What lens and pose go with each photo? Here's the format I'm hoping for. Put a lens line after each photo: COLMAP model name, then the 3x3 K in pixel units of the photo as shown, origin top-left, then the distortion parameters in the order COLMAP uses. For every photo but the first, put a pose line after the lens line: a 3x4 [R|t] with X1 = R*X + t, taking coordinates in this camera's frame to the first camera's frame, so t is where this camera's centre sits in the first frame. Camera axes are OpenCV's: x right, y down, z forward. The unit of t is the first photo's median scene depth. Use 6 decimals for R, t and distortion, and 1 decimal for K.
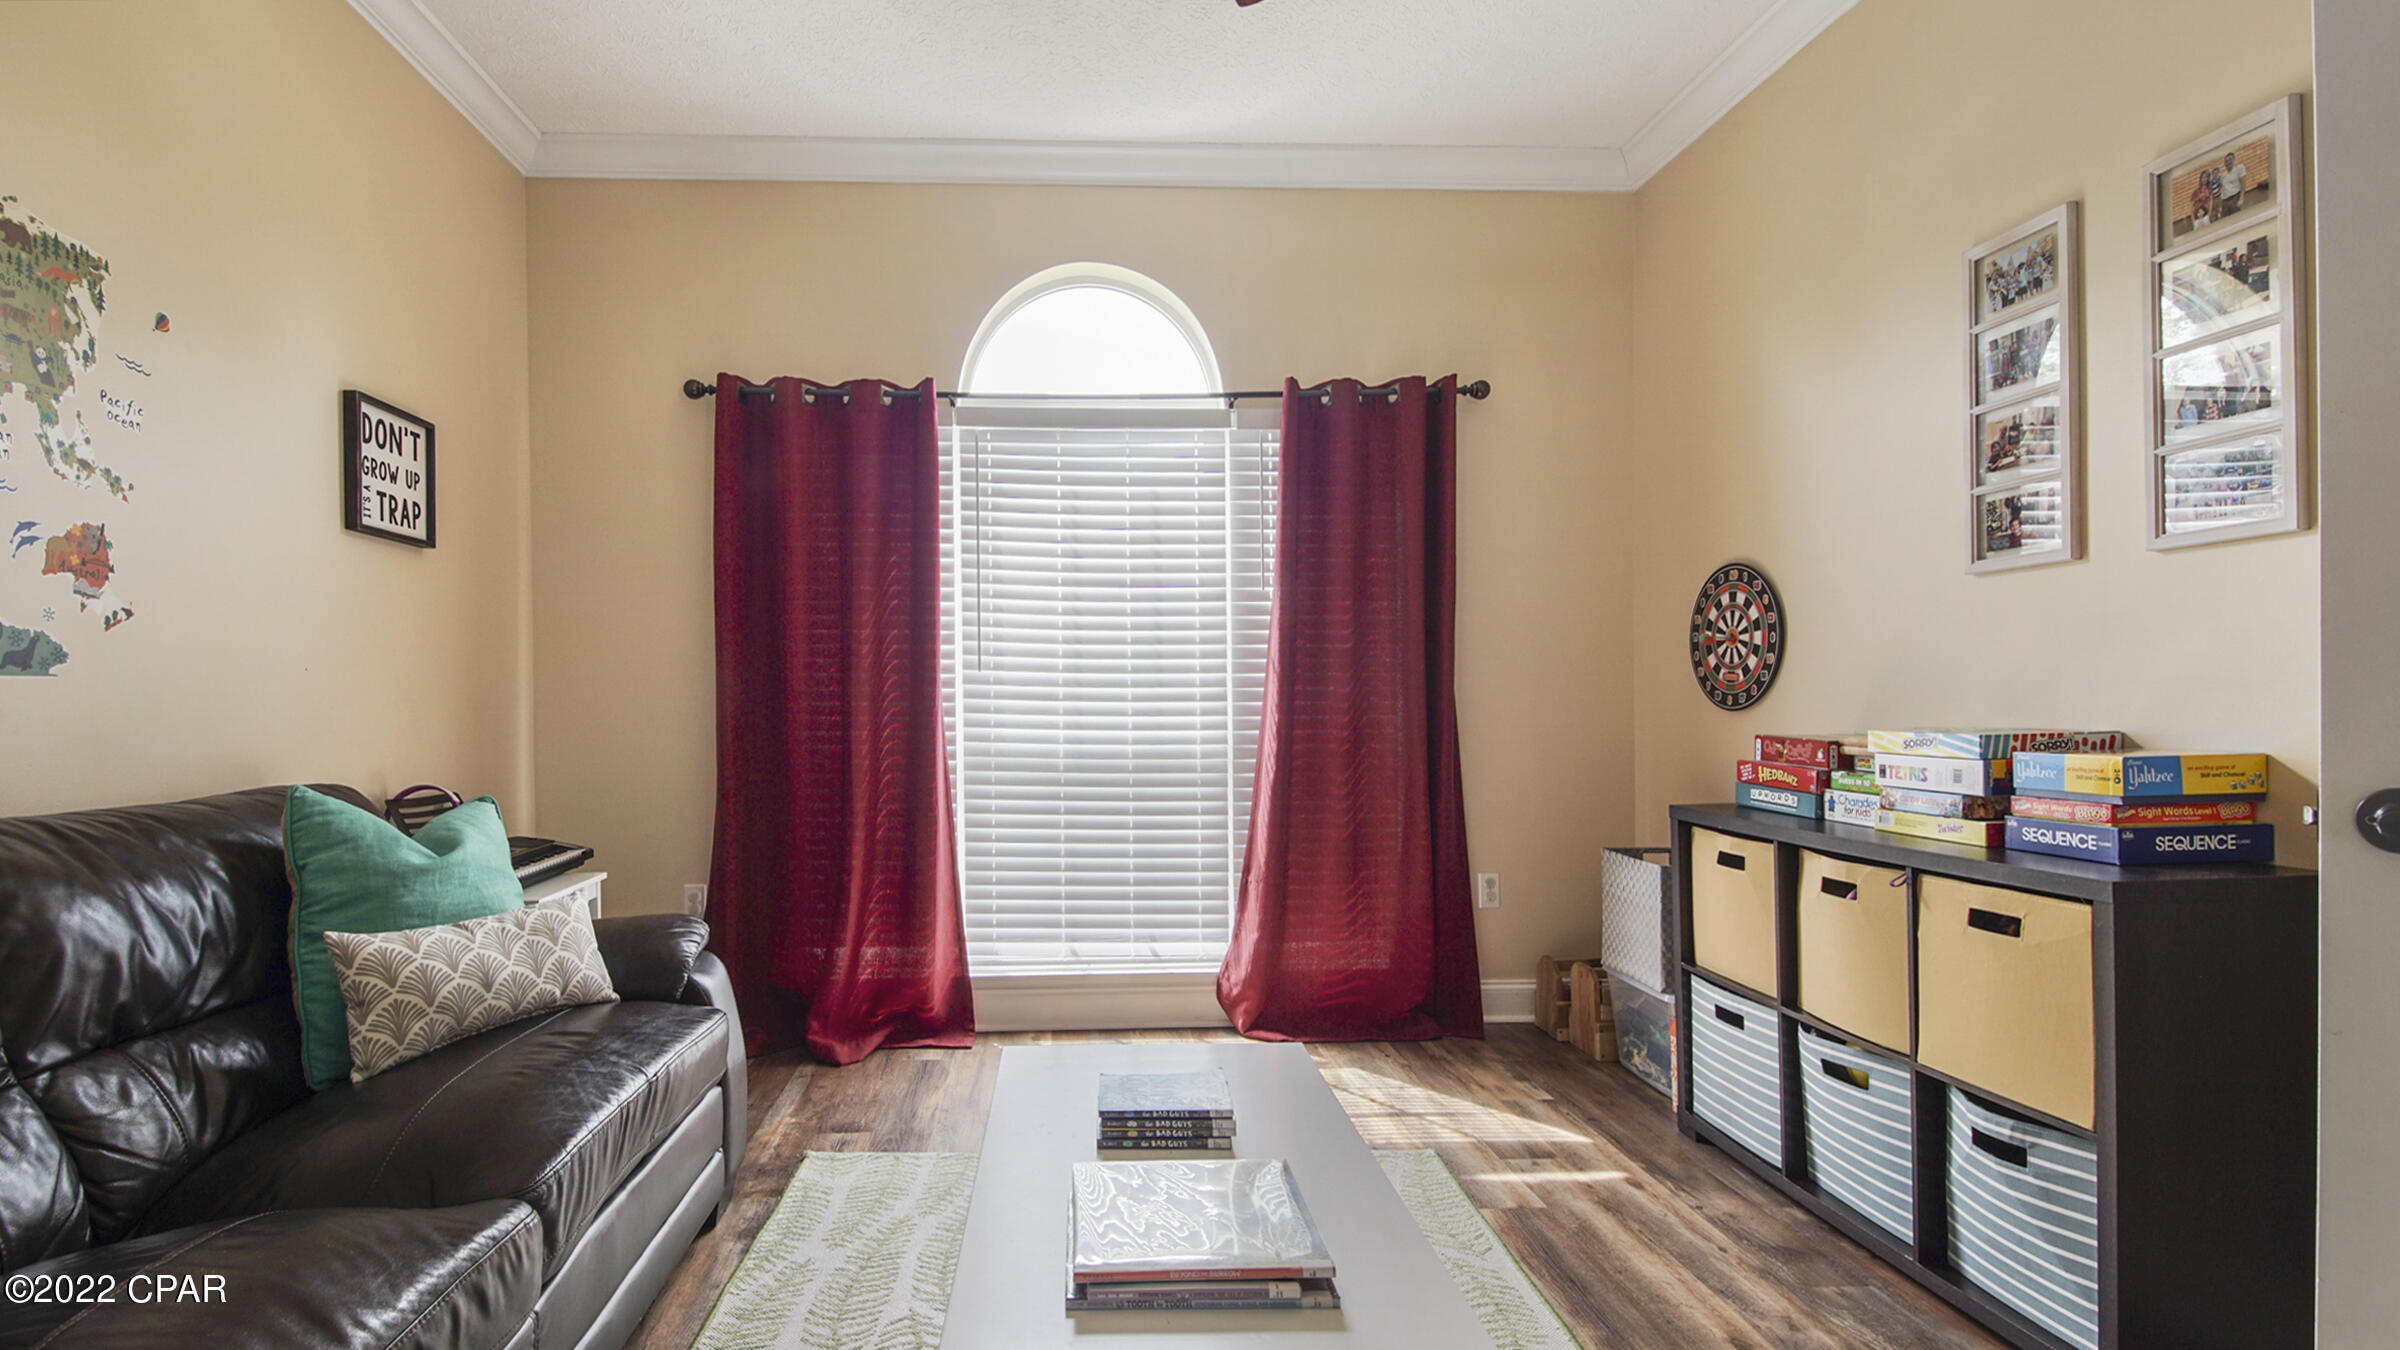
lens RADIAL K [[1127.3, 0, 1119.8], [0, 1127.3, 683.0], [0, 0, 1]] dist [0.027146, -0.027473]
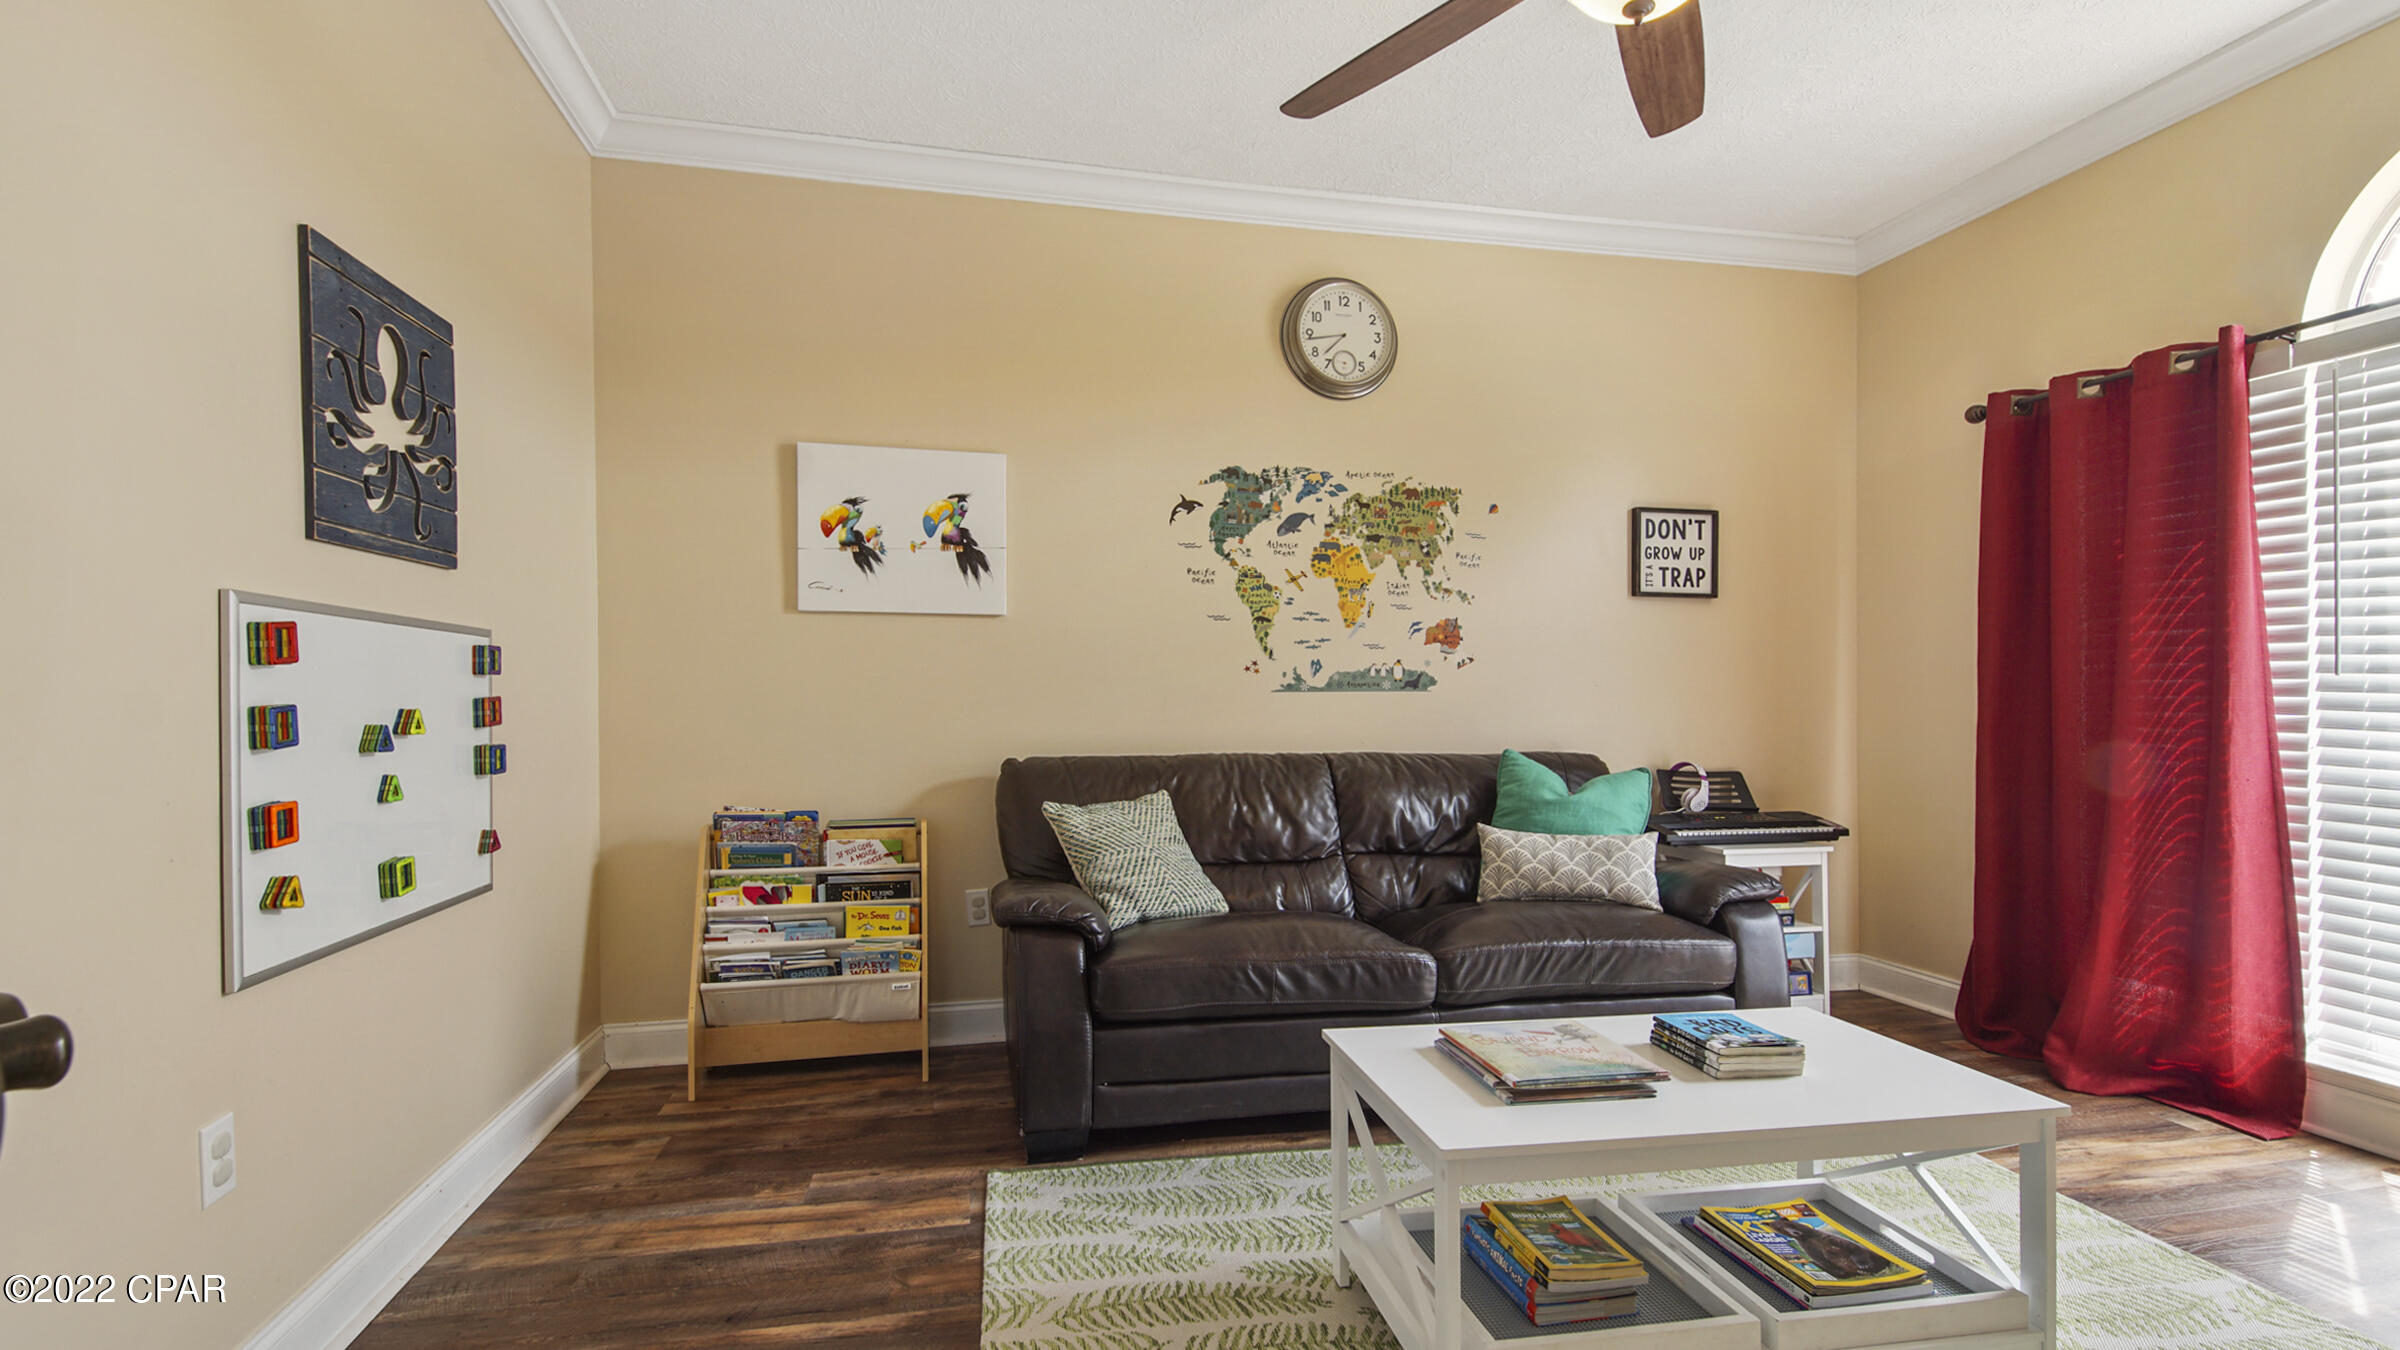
lens RADIAL K [[1061.9, 0, 1192.3], [0, 1061.9, 694.6], [0, 0, 1]] dist [0.037958, -0.021897]
pose [[0.152517, 0.000441, -0.988301, 0.644023], [0.005803, 0.999982, 0.001341, -0.003495], [0.988284, -0.005940, 0.152511, 0.151281]]
